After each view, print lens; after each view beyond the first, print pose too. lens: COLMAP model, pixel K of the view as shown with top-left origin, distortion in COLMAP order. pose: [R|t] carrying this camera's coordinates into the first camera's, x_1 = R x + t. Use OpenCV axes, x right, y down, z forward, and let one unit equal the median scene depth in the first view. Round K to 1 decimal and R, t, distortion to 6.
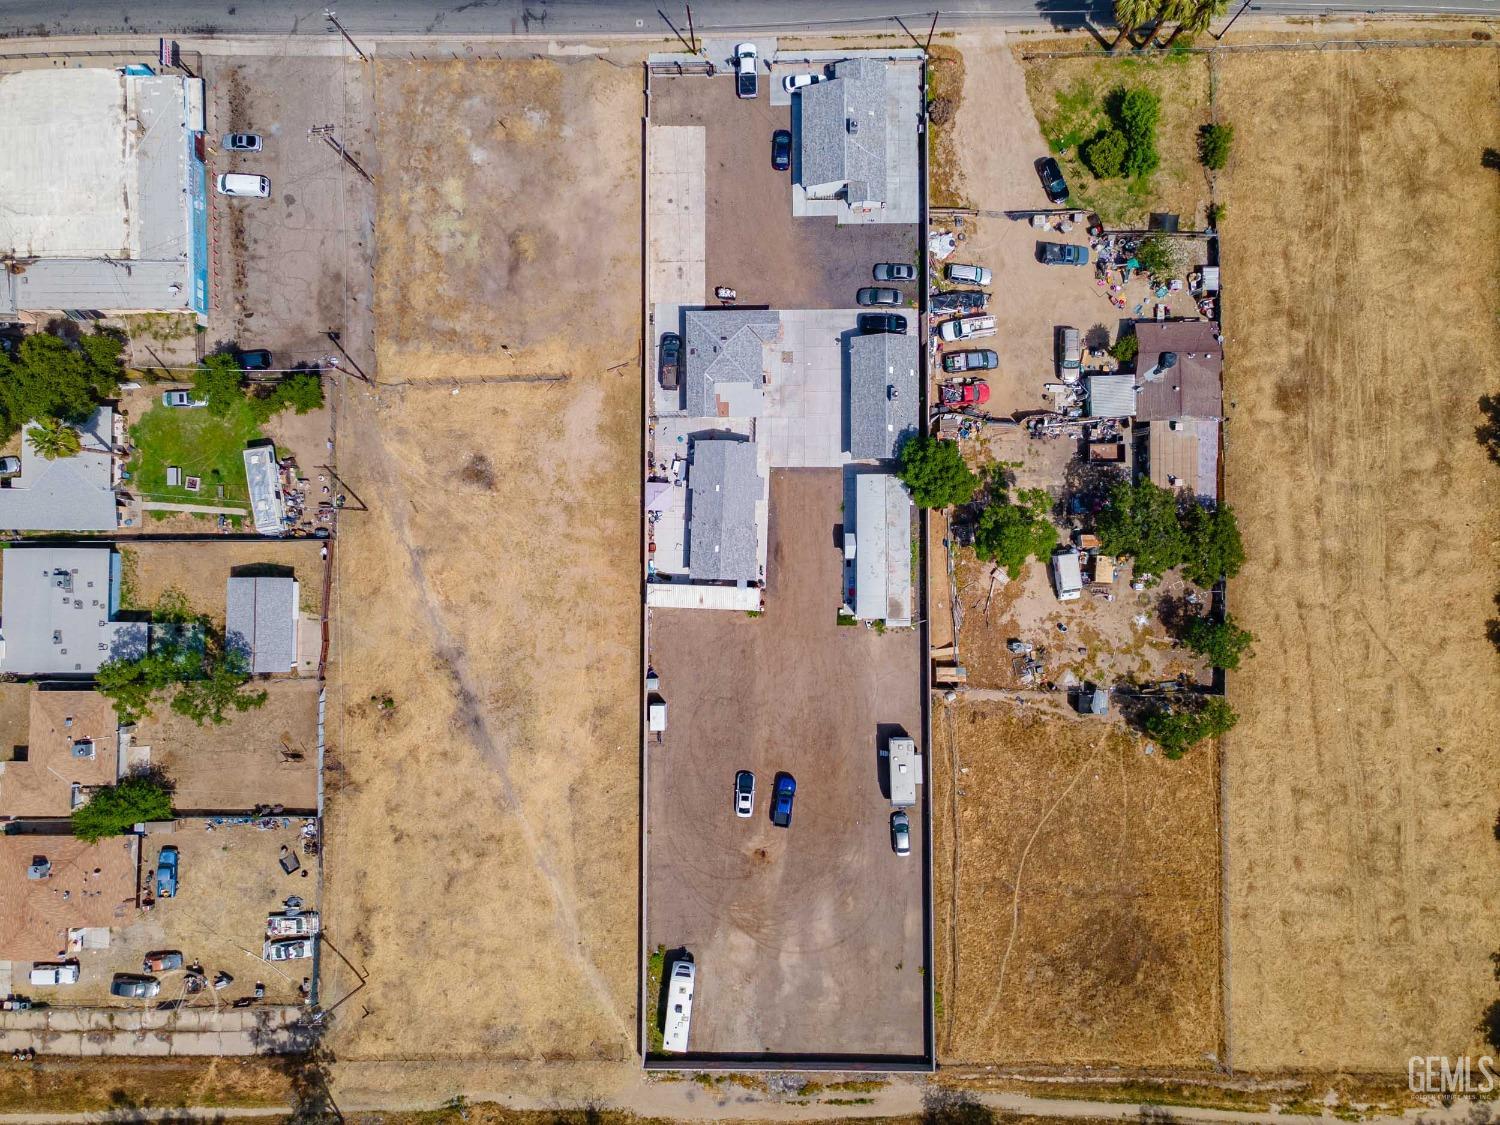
lens RADIAL K [[1090.9, 0, 750.0], [0, 1090.9, 562.5], [0, 0, 1]] dist [0.004131, -0.002608]
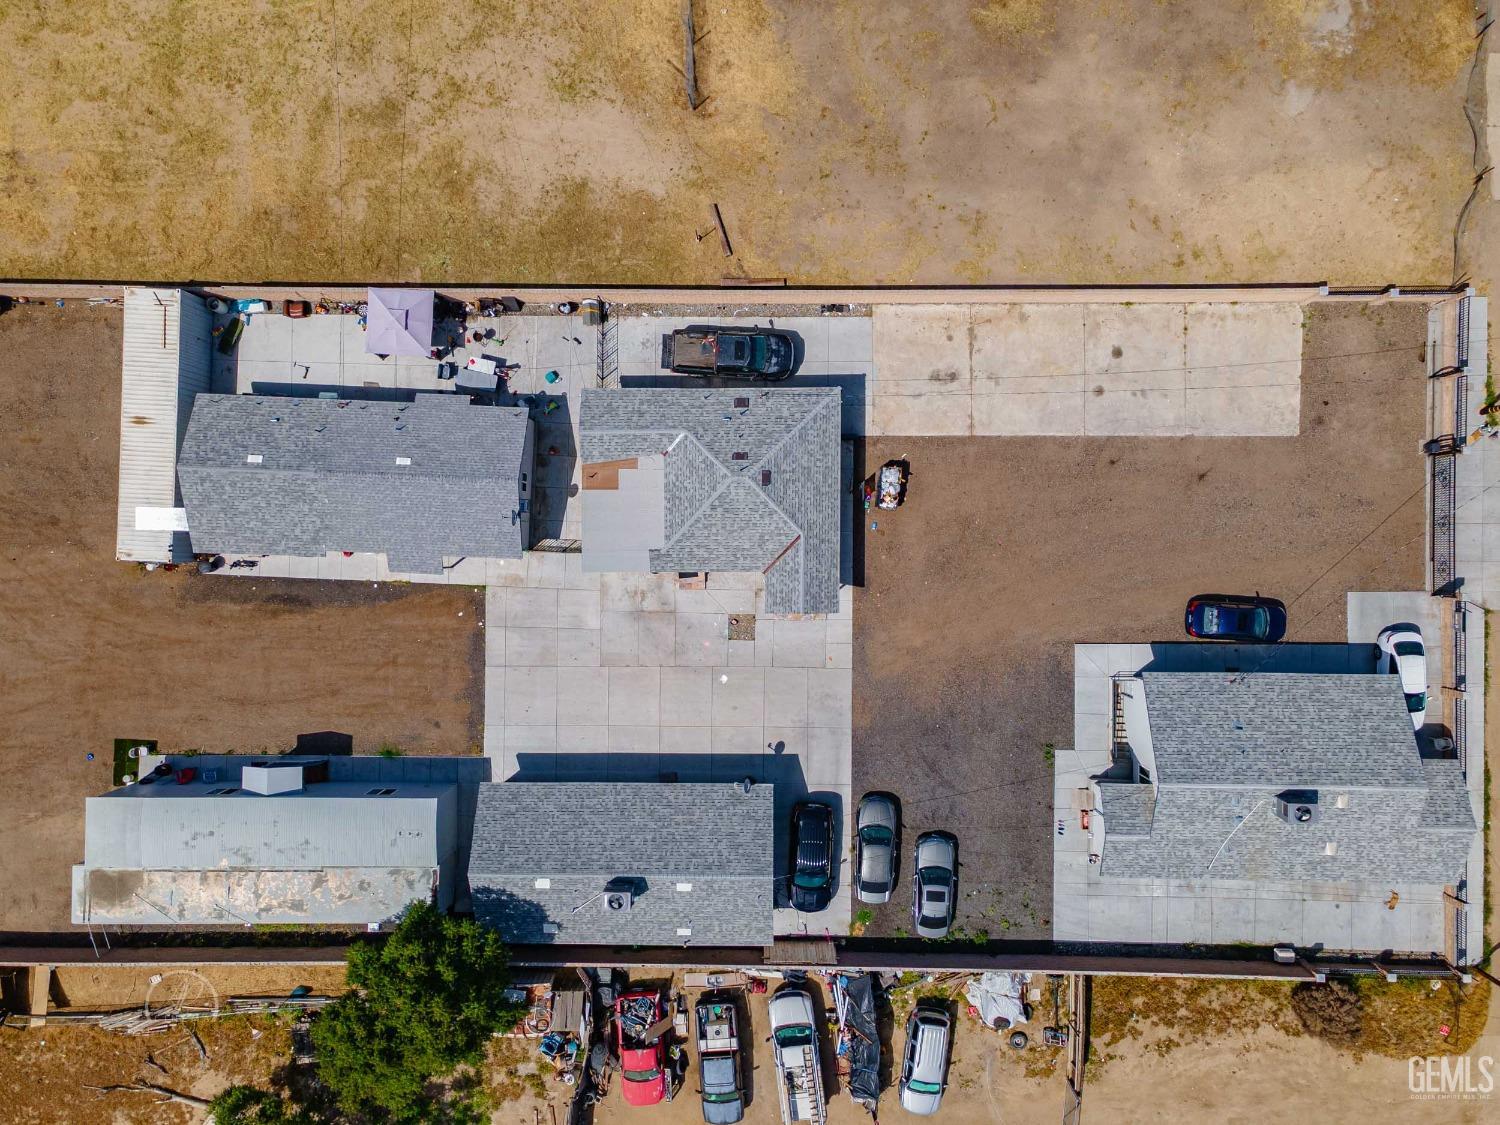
lens RADIAL K [[1086.2, 0, 746.0], [0, 1086.2, 557.3], [0, 0, 1]] dist [0.038953, -0.000564]
pose [[-0.004874, 0.999124, 0.041568, -0.011206], [-0.999031, -0.006684, 0.043506, -0.209922], [0.043746, -0.041316, 0.998188, 0.578234]]
